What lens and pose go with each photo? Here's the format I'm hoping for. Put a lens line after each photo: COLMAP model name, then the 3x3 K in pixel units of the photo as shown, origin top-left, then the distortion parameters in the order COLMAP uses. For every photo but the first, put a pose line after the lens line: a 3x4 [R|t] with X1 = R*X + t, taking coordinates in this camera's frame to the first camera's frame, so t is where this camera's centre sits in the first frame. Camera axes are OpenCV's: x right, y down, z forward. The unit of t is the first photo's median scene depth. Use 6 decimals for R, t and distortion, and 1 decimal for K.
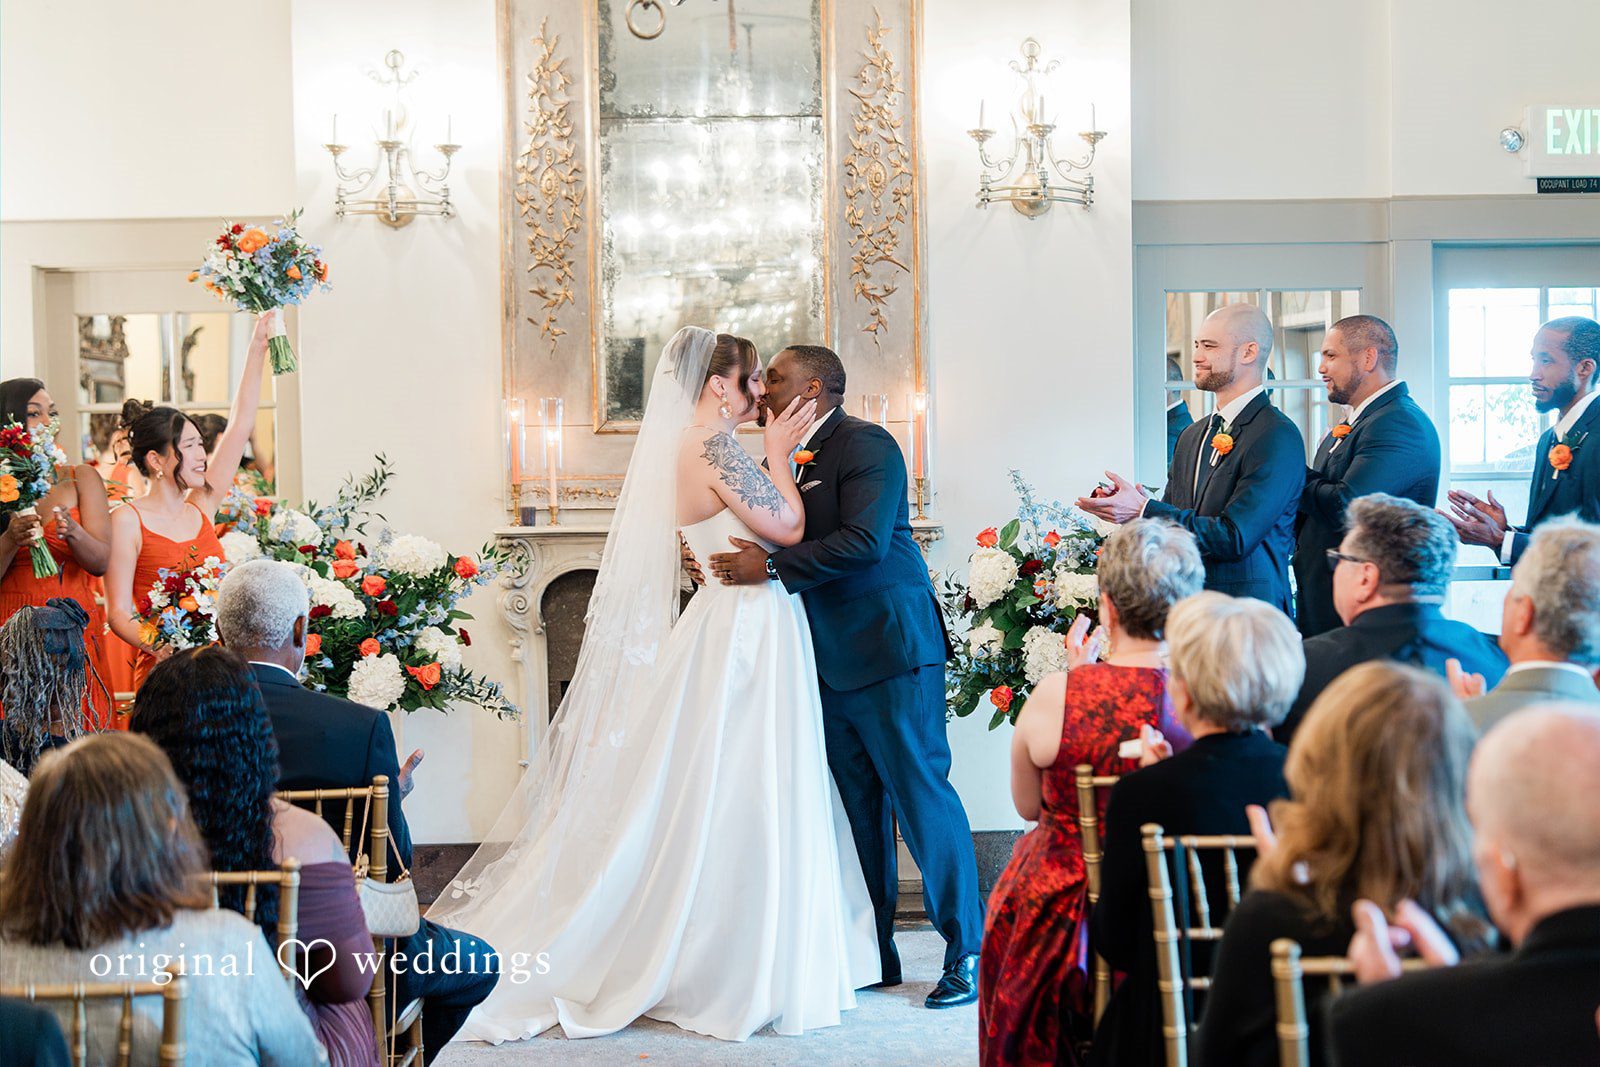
lens RADIAL K [[2770.6, 0, 797.7], [0, 2770.6, 572.3], [0, 0, 1]] dist [0.003257, -0.048578]
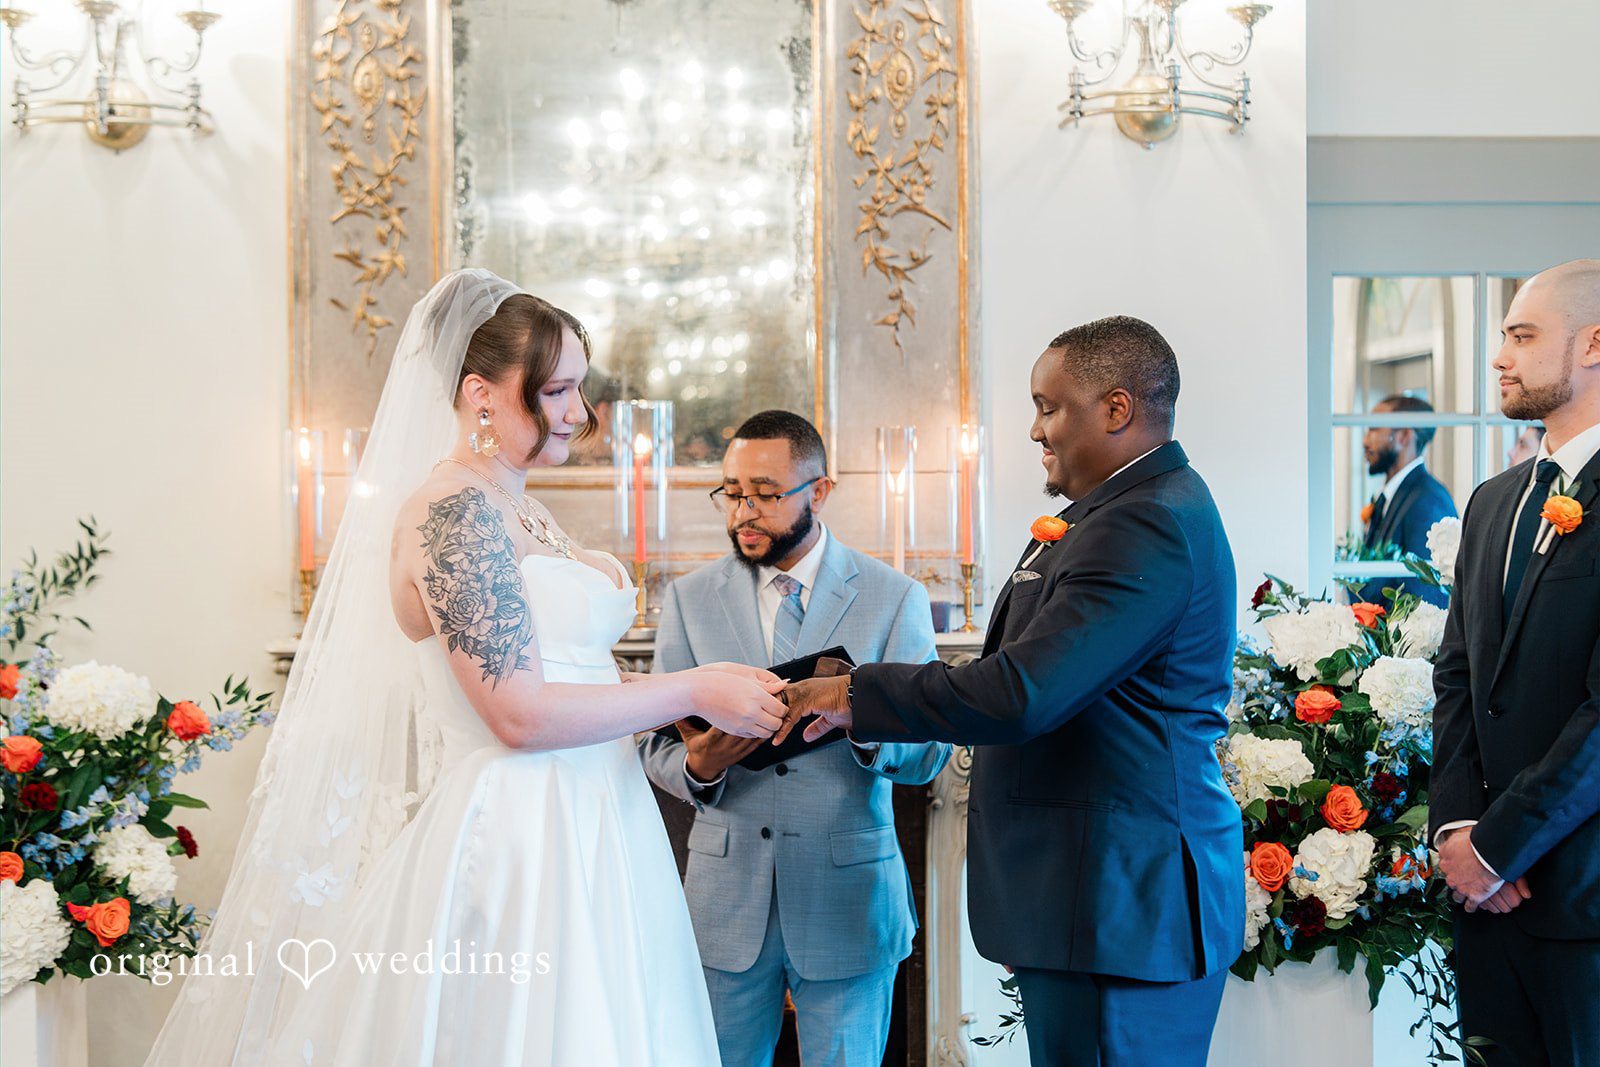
lens RADIAL K [[2364.4, 0, 800.0], [0, 2364.4, 533.5], [0, 0, 1]] dist [0.008669, -0.036623]
pose [[0.999585, 0.006088, 0.028166, -0.007930], [-0.005159, 0.999444, -0.032947, -0.023121], [-0.028351, 0.032788, 0.999060, 0.476115]]
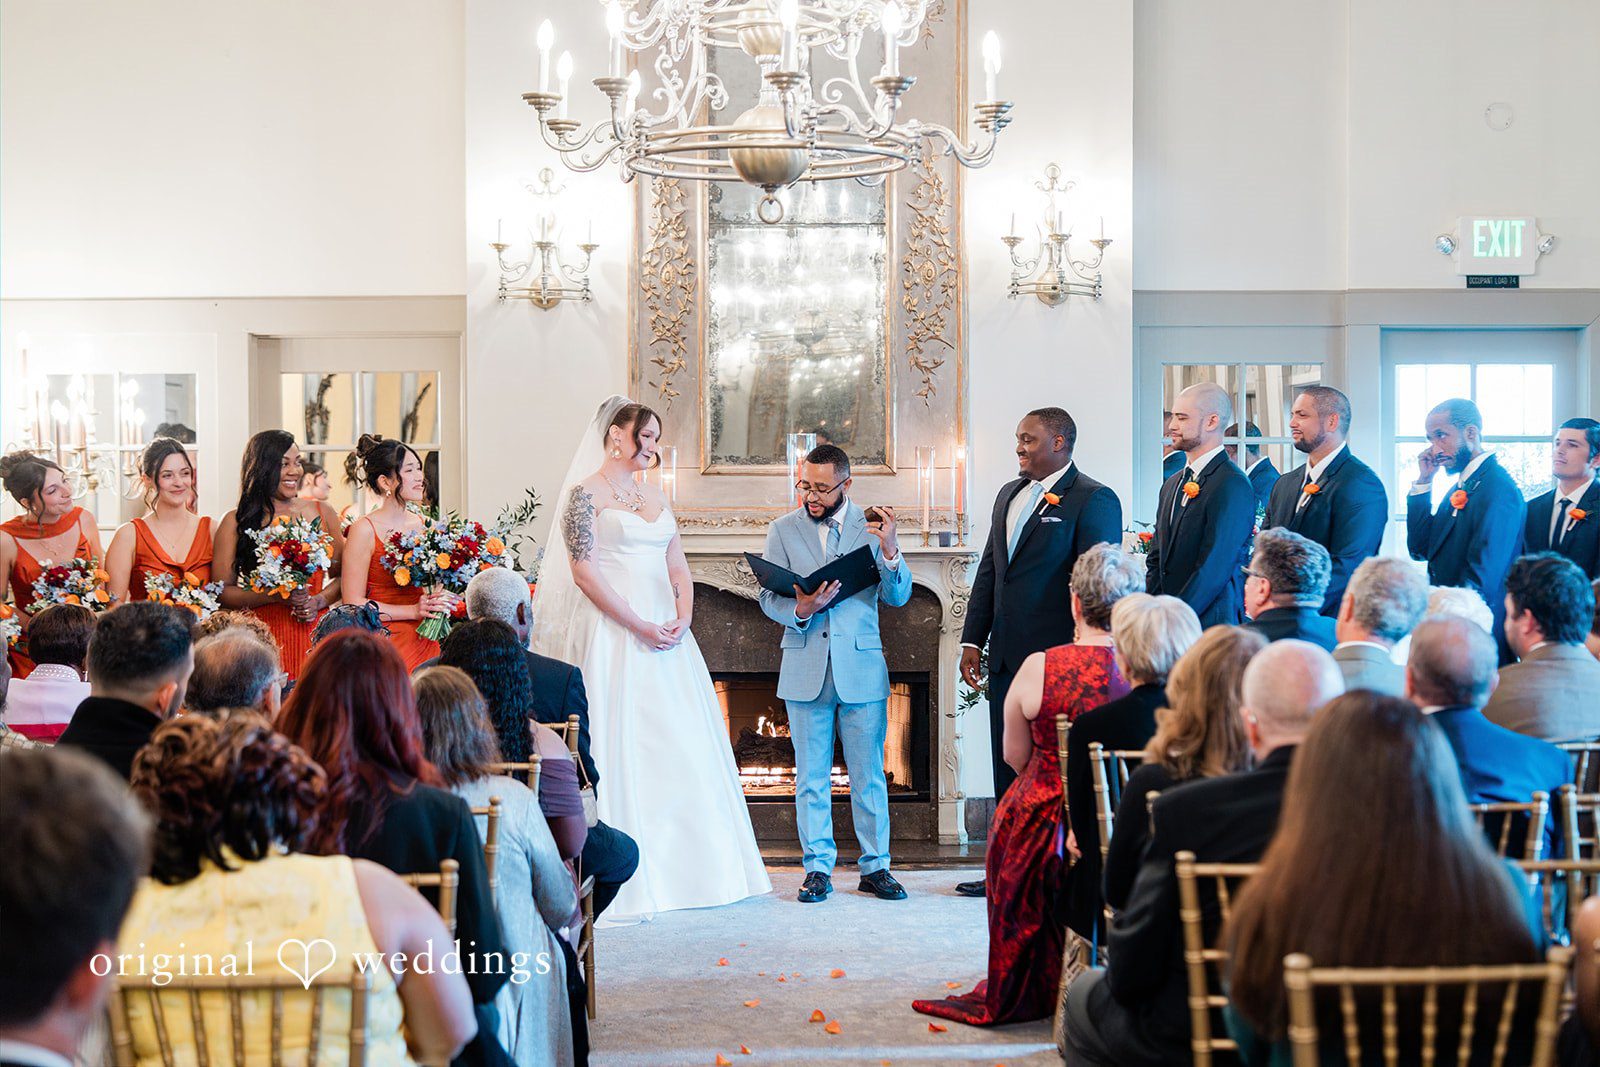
lens RADIAL K [[2512.0, 0, 800.0], [0, 2512.0, 533.5], [0, 0, 1]] dist [-0.000342, 0.016847]
pose [[0.999651, 0.012750, -0.023158, -0.001845], [-0.013313, 0.999616, -0.024308, 0.003699], [0.022839, 0.024608, 0.999436, -0.134960]]
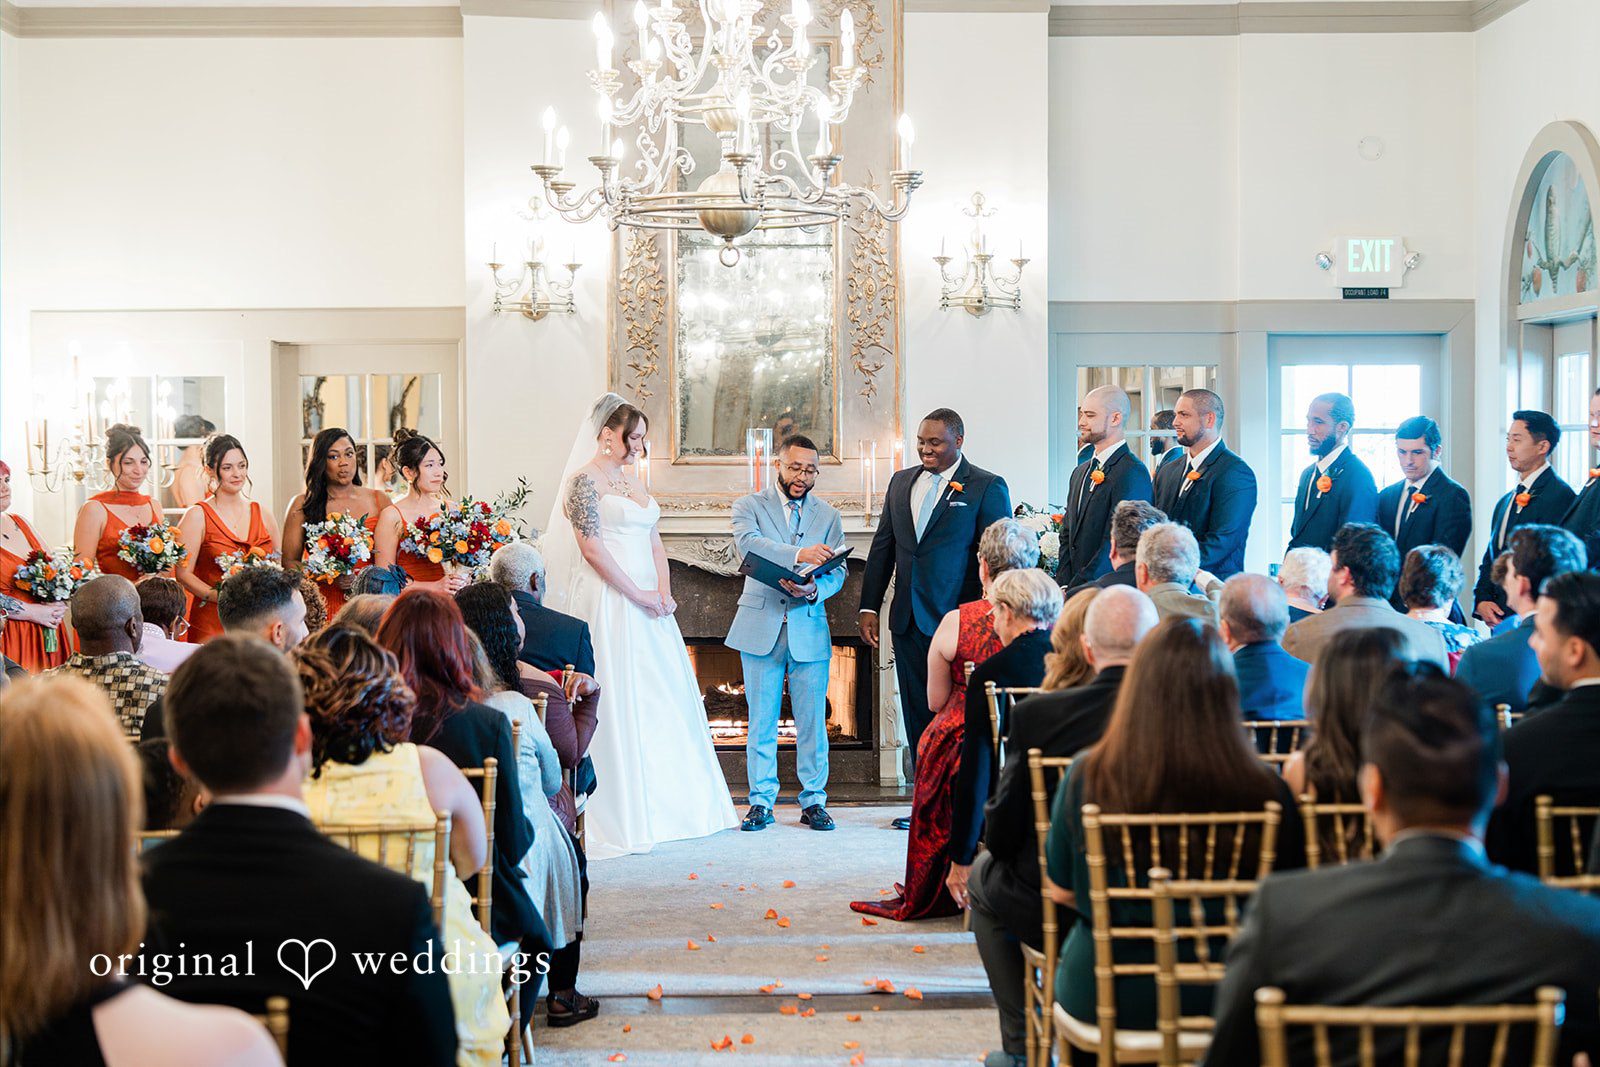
lens RADIAL K [[2364.4, 0, 800.0], [0, 2364.4, 533.5], [0, 0, 1]] dist [0.008669, -0.036623]
pose [[0.999924, 0.009826, -0.007381, 0.002529], [-0.009952, 0.999803, -0.017187, 0.006060], [0.007211, 0.017260, 0.999825, -0.224100]]
